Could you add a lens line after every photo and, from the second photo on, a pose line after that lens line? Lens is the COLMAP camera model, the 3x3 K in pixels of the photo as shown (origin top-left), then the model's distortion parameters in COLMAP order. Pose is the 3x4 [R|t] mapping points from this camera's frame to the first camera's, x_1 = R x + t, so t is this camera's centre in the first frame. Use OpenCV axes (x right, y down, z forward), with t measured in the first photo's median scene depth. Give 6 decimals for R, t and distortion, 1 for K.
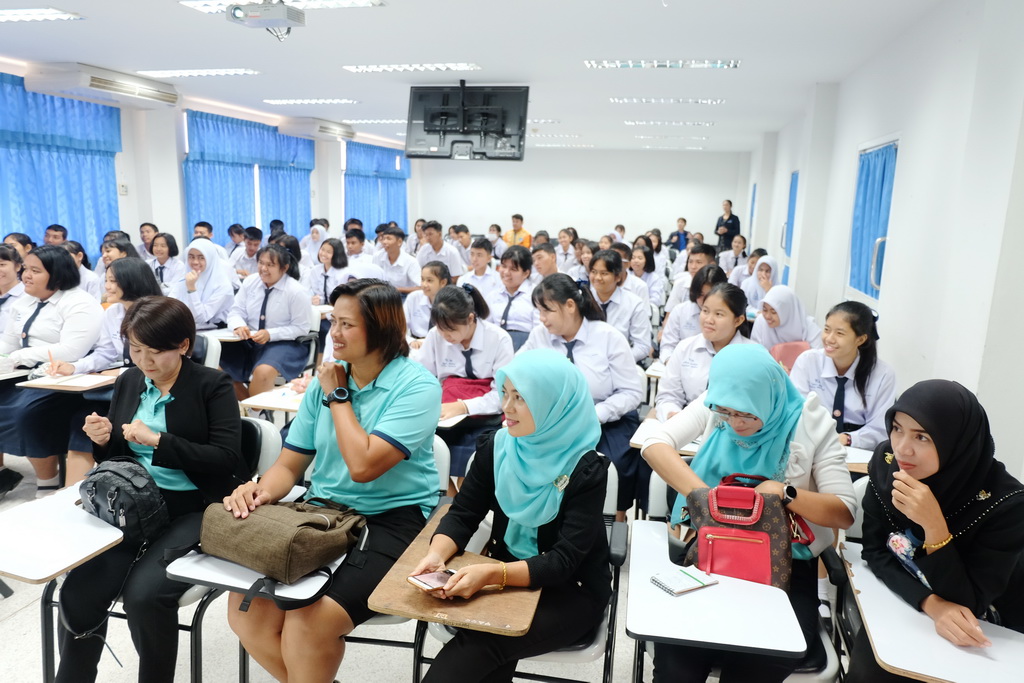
lens RADIAL K [[722.9, 0, 525.2], [0, 722.9, 325.1], [0, 0, 1]] dist [-0.042252, 0.076428]
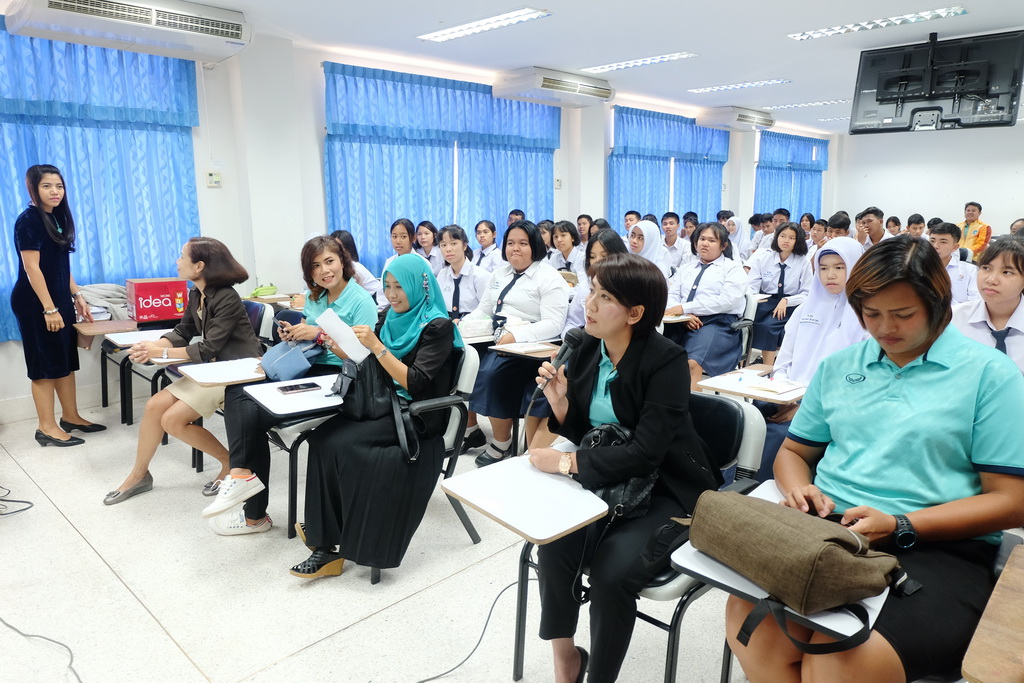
lens RADIAL K [[719.0, 0, 521.1], [0, 719.0, 326.9], [0, 0, 1]] dist [-0.043987, 0.075899]
pose [[0.866576, 0.059441, -0.495492, -0.066492], [-0.062078, 0.998009, 0.011155, 0.018254], [0.495169, 0.021093, 0.868541, 0.047118]]
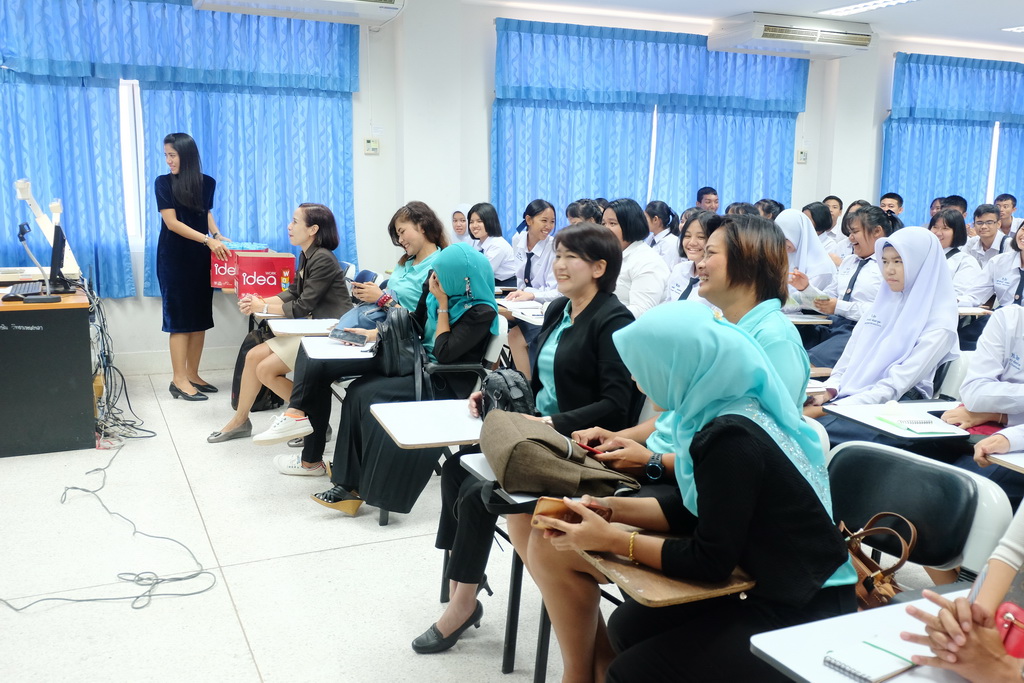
lens RADIAL K [[1010.0, 0, 527.5], [0, 1010.0, 326.1], [0, 0, 1]] dist [0.061211, -0.005046]
pose [[0.626137, 0.108099, -0.772183, 0.190245], [-0.141386, 0.989666, 0.023900, 0.024957], [0.766787, 0.094212, 0.634950, 0.024299]]
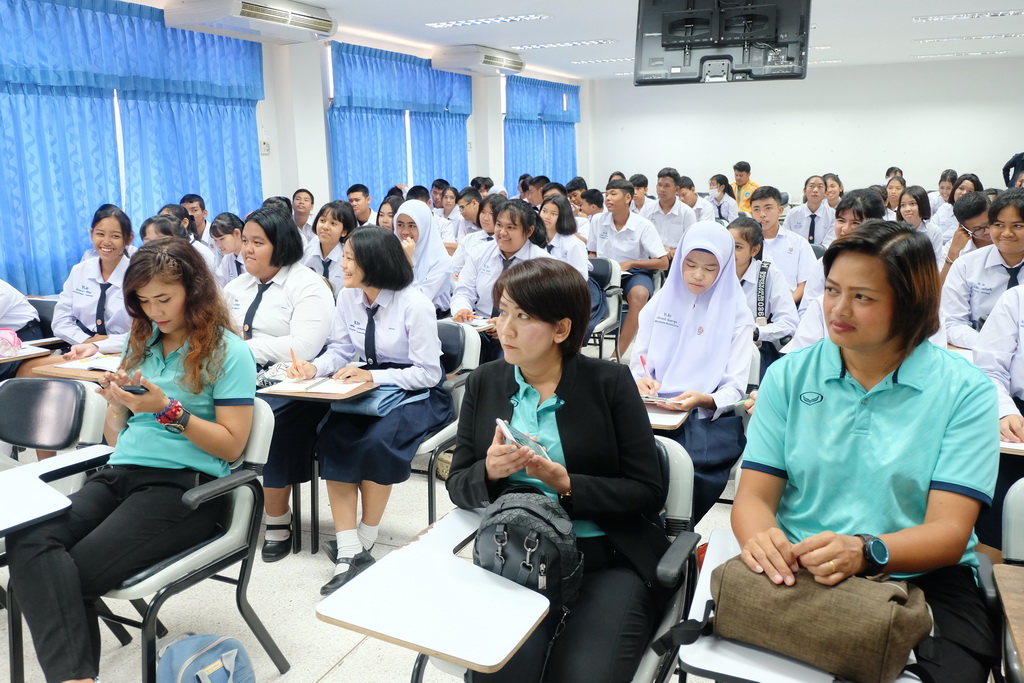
lens RADIAL K [[932.5, 0, 528.1], [0, 932.5, 325.7], [0, 0, 1]] dist [0.004795, 0.061131]
pose [[0.988253, -0.020494, -0.151444, -0.133575], [0.021733, 0.999742, 0.006532, 0.006148], [0.151271, -0.009747, 0.988444, 0.034444]]
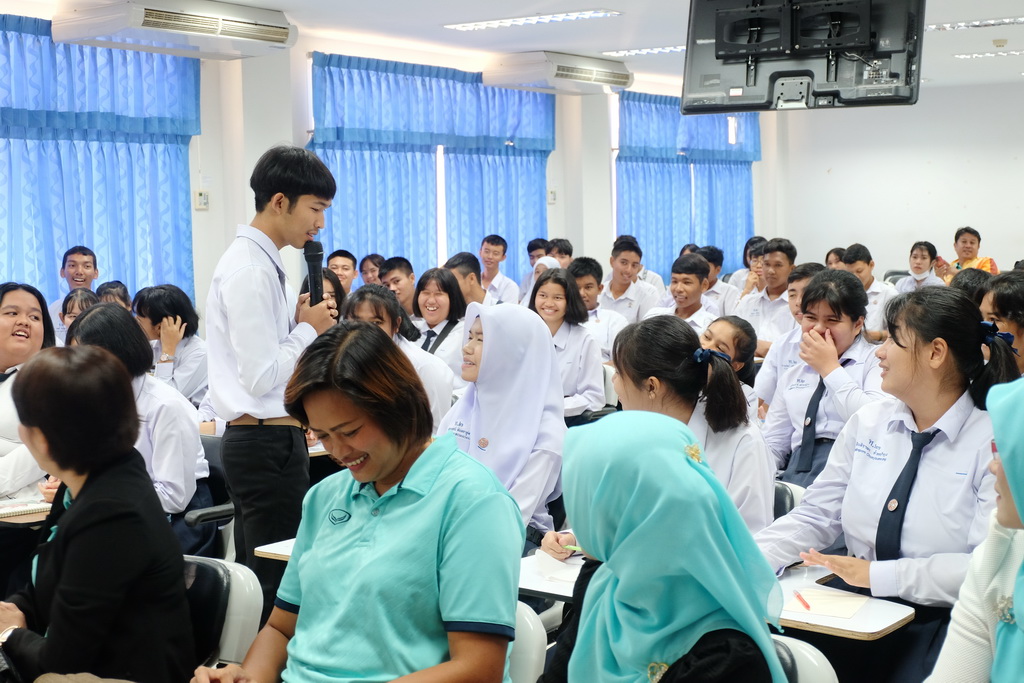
lens RADIAL K [[1538.1, 0, 518.6], [0, 1538.1, 307.0], [0, 0, 1]] dist [0.024017, 0.073737]
pose [[0.935995, -0.018728, -0.351514, 0.101478], [-0.020572, 0.993967, -0.107735, 0.020022], [0.351410, 0.108071, 0.929963, -0.024010]]
